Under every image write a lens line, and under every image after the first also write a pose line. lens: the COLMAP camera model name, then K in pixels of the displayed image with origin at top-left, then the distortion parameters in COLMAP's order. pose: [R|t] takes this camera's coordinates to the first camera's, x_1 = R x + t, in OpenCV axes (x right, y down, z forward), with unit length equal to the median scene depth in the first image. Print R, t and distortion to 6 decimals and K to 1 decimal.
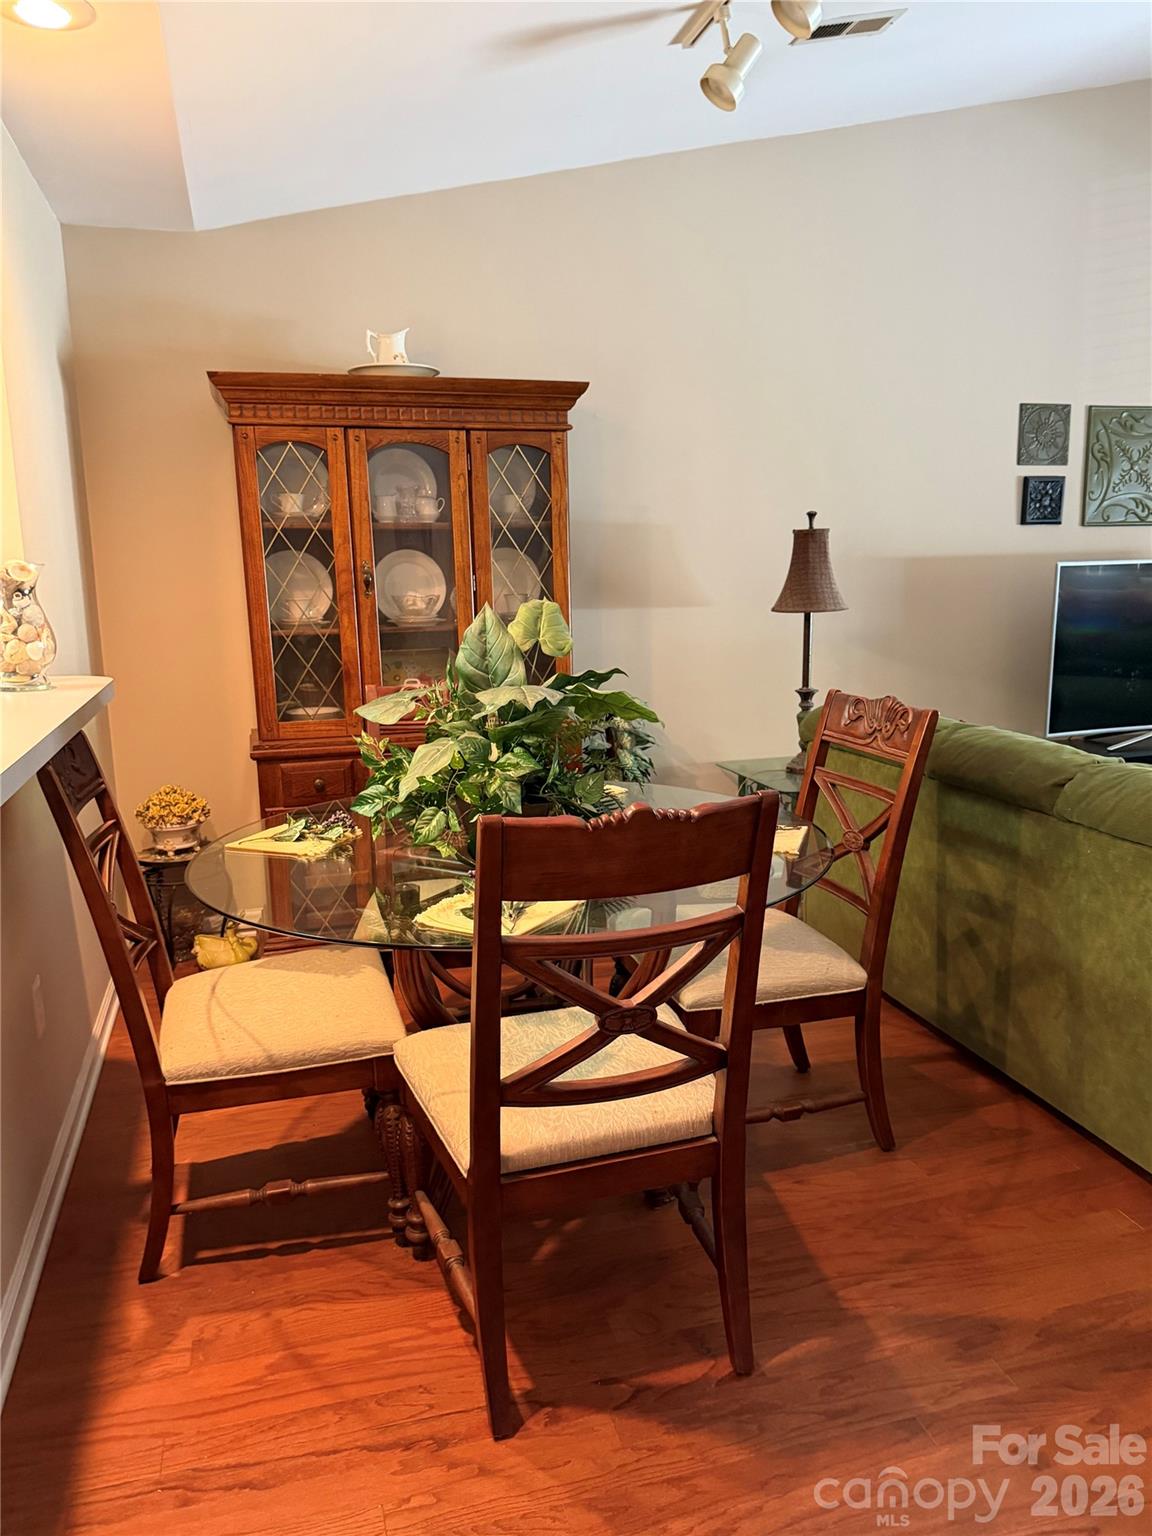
lens RADIAL K [[1139.4, 0, 576.0], [0, 1139.4, 768.0], [0, 0, 1]] dist [0.092256, -0.130299]
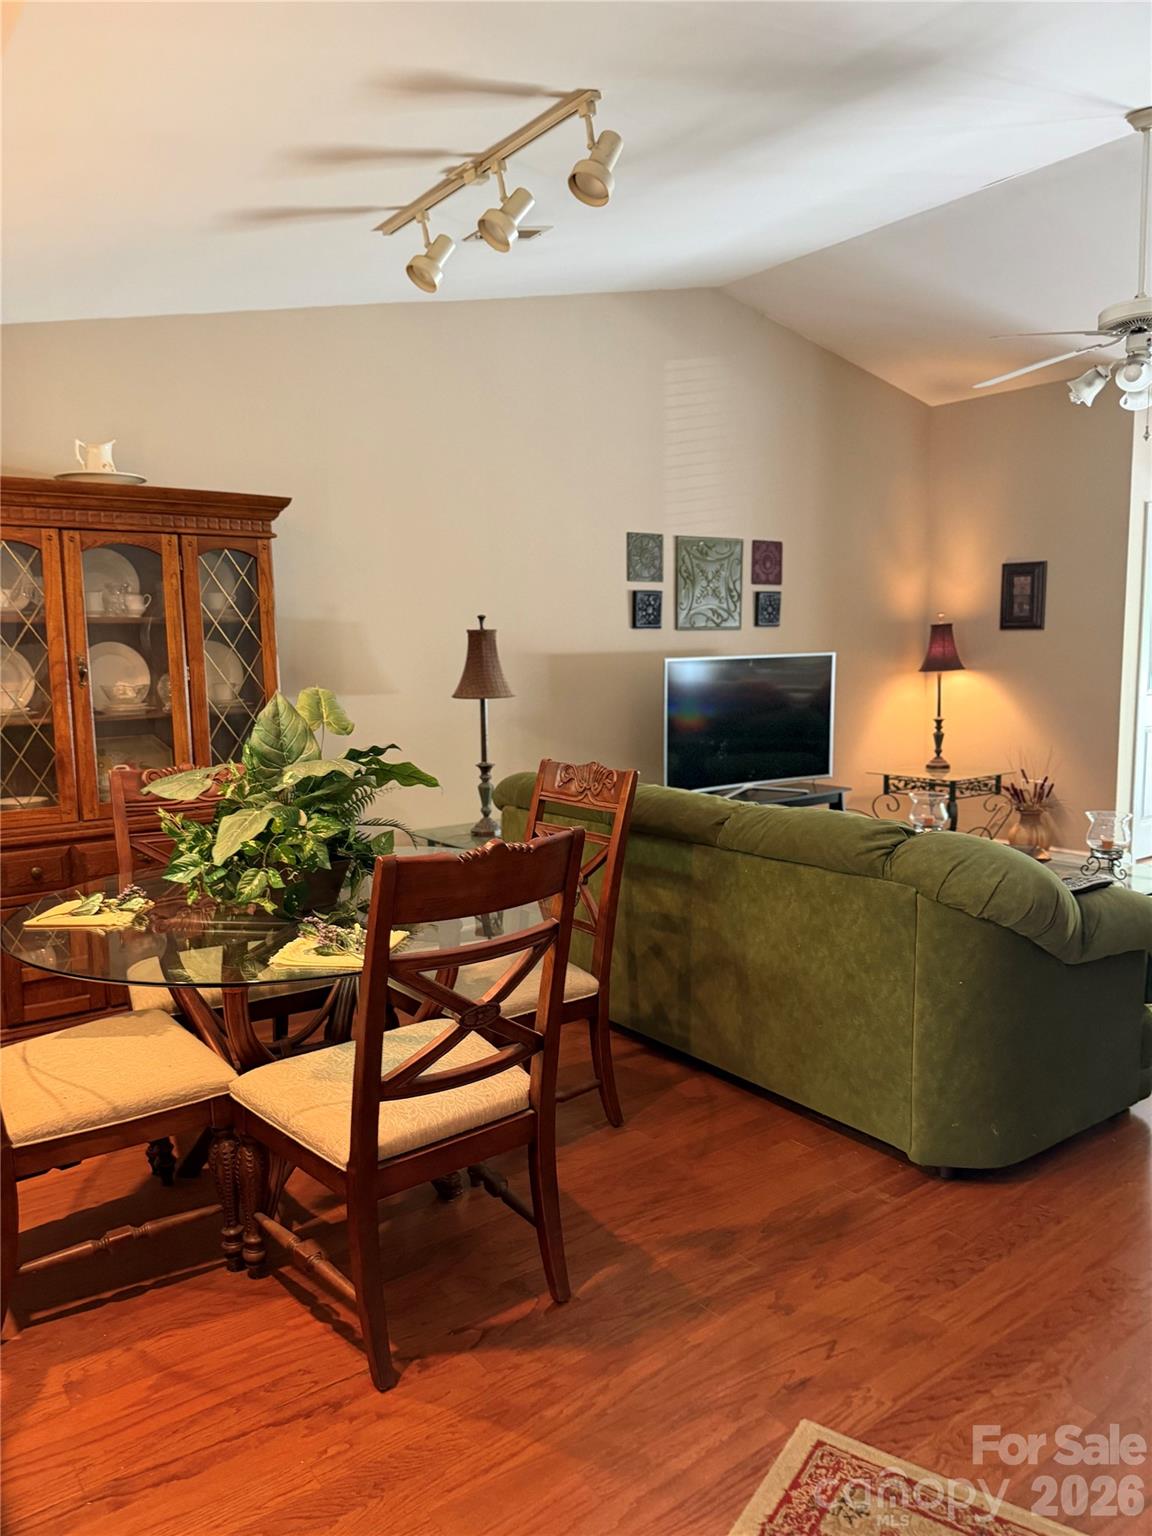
lens RADIAL K [[1069.0, 0, 576.0], [0, 1069.0, 768.0], [0, 0, 1]] dist [0.096387, -0.104289]
pose [[0.938077, -0.036192, 0.344530, -0.171386], [0.061567, 0.996113, -0.062993, 0.019940], [-0.340911, 0.080304, 0.936660, -0.112743]]
